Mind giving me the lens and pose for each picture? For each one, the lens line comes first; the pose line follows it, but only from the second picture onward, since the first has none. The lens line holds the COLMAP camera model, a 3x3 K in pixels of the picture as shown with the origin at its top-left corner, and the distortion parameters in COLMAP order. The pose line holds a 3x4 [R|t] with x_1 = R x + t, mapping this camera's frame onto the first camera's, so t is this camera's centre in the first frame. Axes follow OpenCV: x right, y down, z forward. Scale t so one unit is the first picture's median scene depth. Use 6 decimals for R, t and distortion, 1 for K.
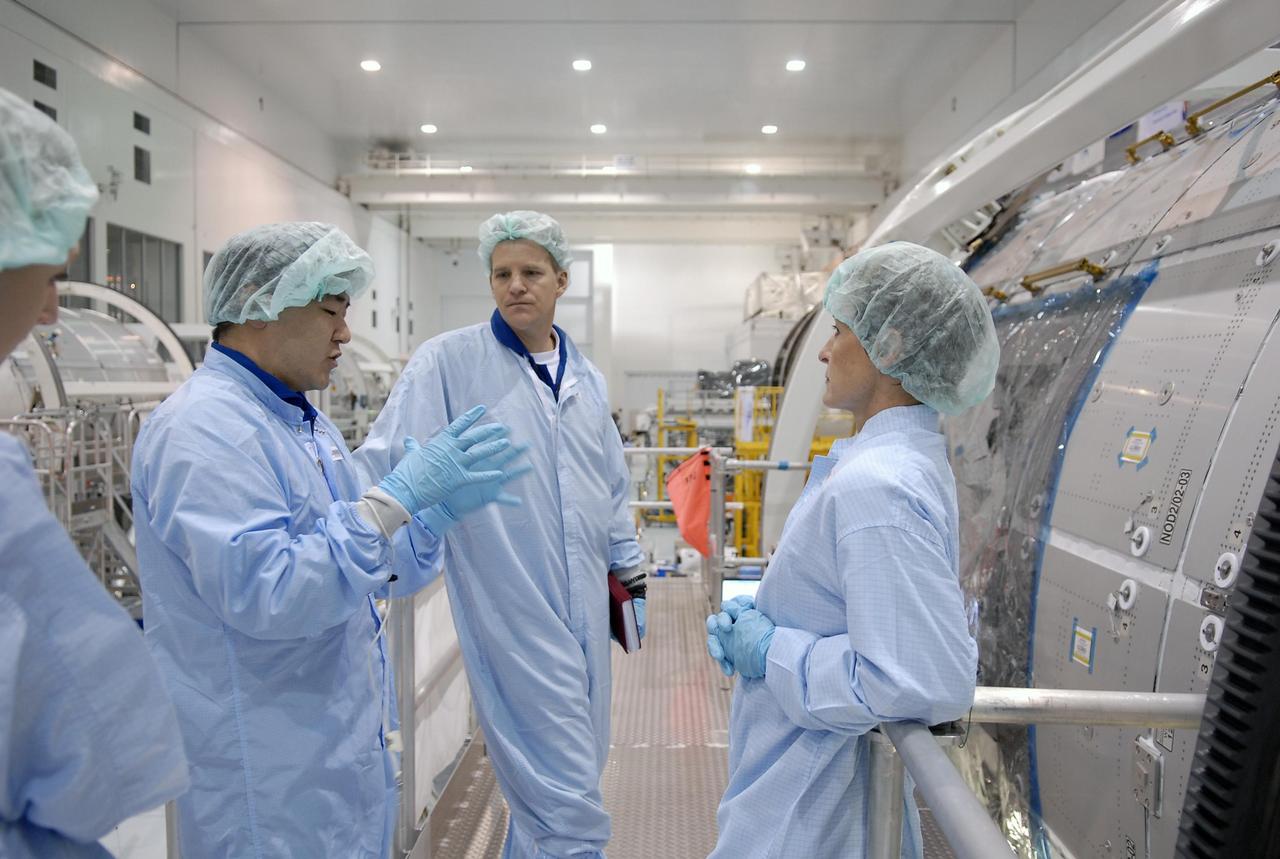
lens RADIAL K [[981.6, 0, 640.0], [0, 981.6, 429.5], [0, 0, 1]] dist [-0.033357, -0.002814]
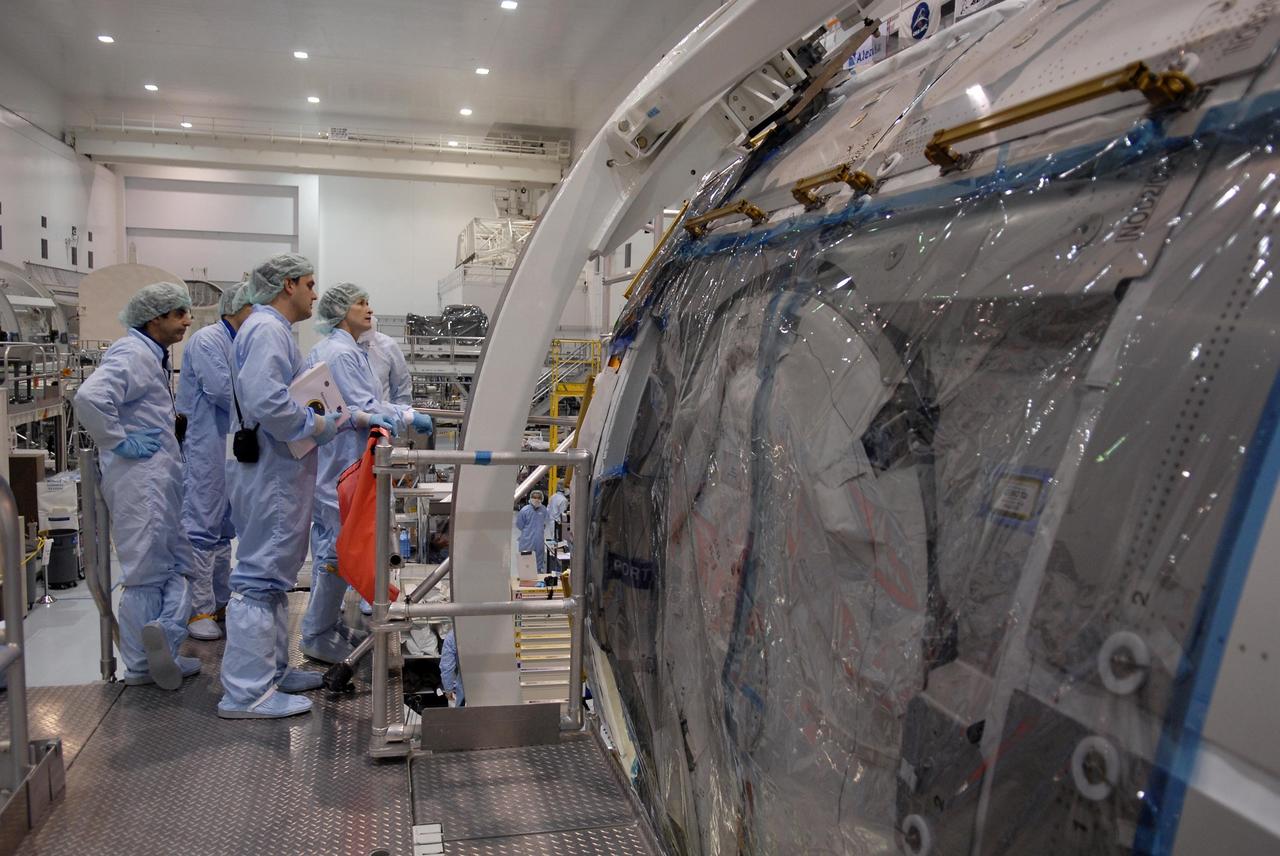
lens RADIAL K [[981.6, 0, 640.0], [0, 981.6, 428.0], [0, 0, 1]] dist [-0.033357, -0.002814]
pose [[0.957570, -0.004933, 0.288158, 0.088637], [-0.010241, 0.998640, 0.051128, -0.023226], [-0.288018, -0.051909, 0.956217, 0.530724]]
